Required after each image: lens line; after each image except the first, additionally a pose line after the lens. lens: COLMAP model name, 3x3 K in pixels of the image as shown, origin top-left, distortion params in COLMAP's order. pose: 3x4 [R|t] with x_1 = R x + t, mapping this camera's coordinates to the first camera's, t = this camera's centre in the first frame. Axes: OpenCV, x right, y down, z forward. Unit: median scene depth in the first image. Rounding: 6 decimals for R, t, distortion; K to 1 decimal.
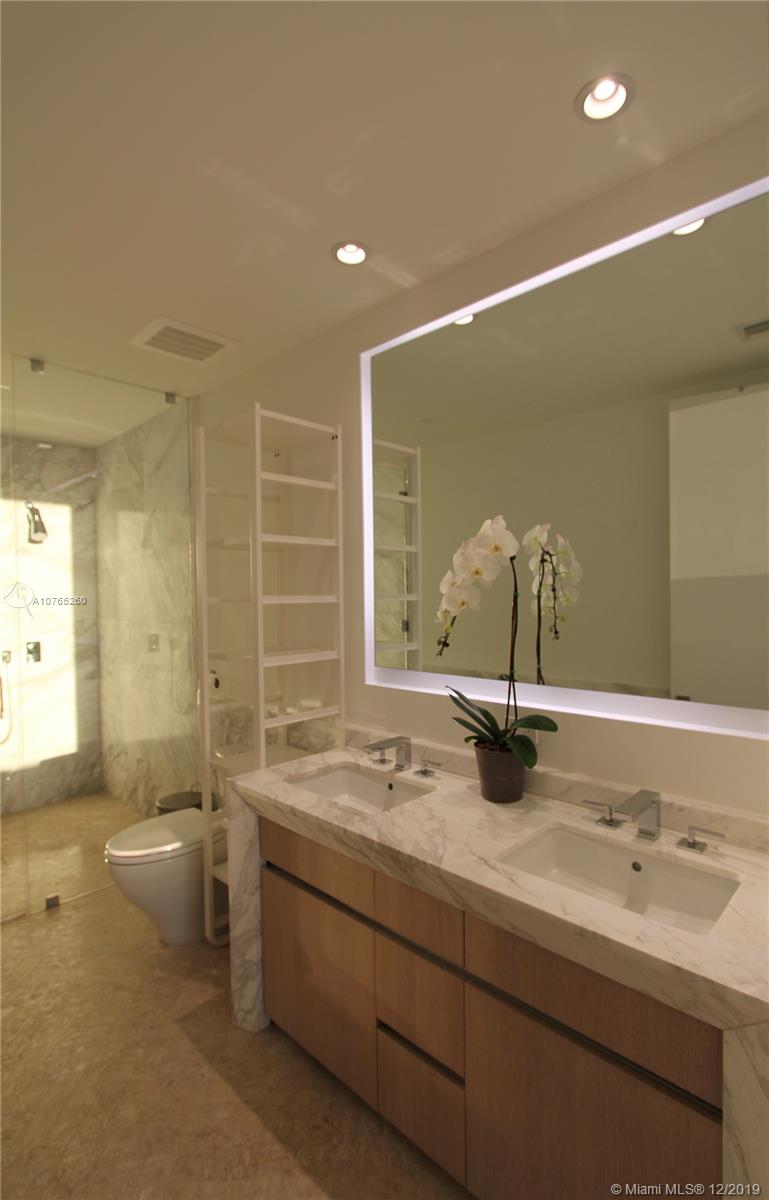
lens RADIAL K [[549.7, 0, 384.5], [0, 549.7, 600.0], [0, 0, 1]] dist [-0.002192, -0.000151]
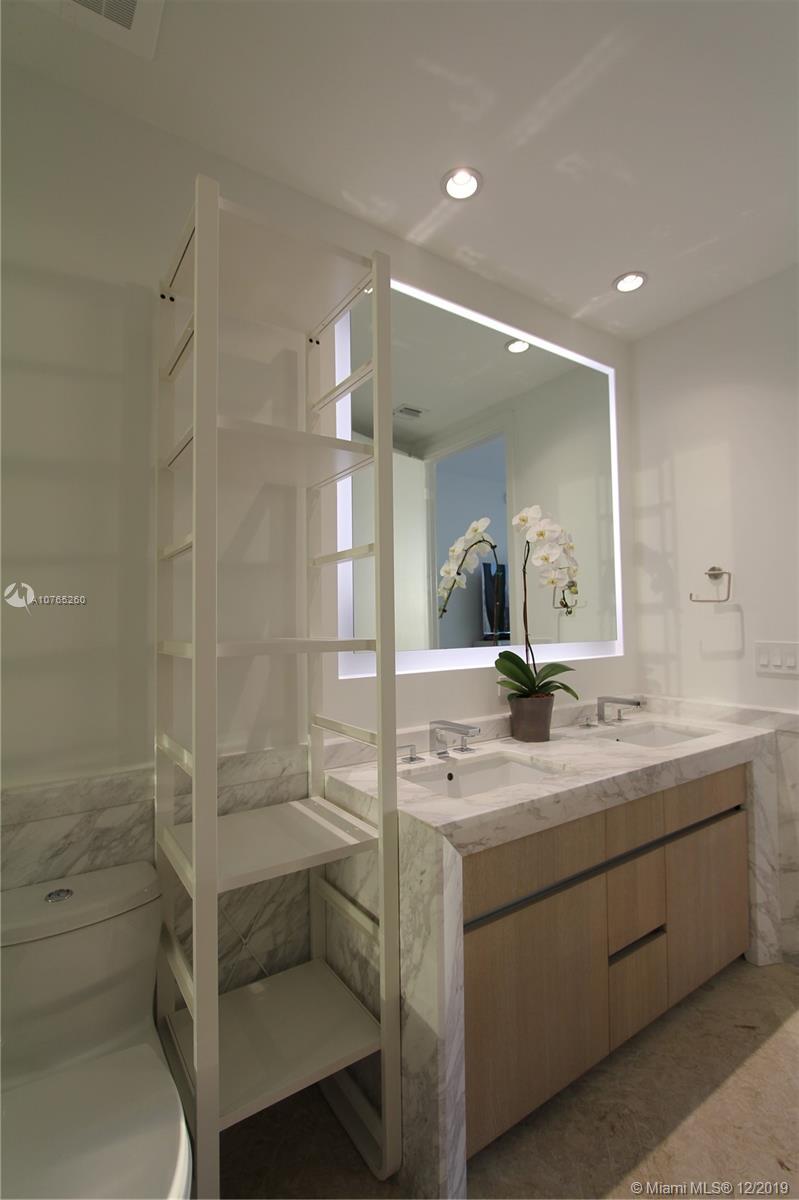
lens RADIAL K [[548.6, 0, 401.6], [0, 548.6, 611.3], [0, 0, 1]] dist [0.000654, -0.000214]
pose [[0.190066, 0.057178, 0.980105, -1.041226], [0.017389, 0.997950, -0.061592, 0.145057], [-0.981617, 0.028750, 0.188682, 1.056681]]
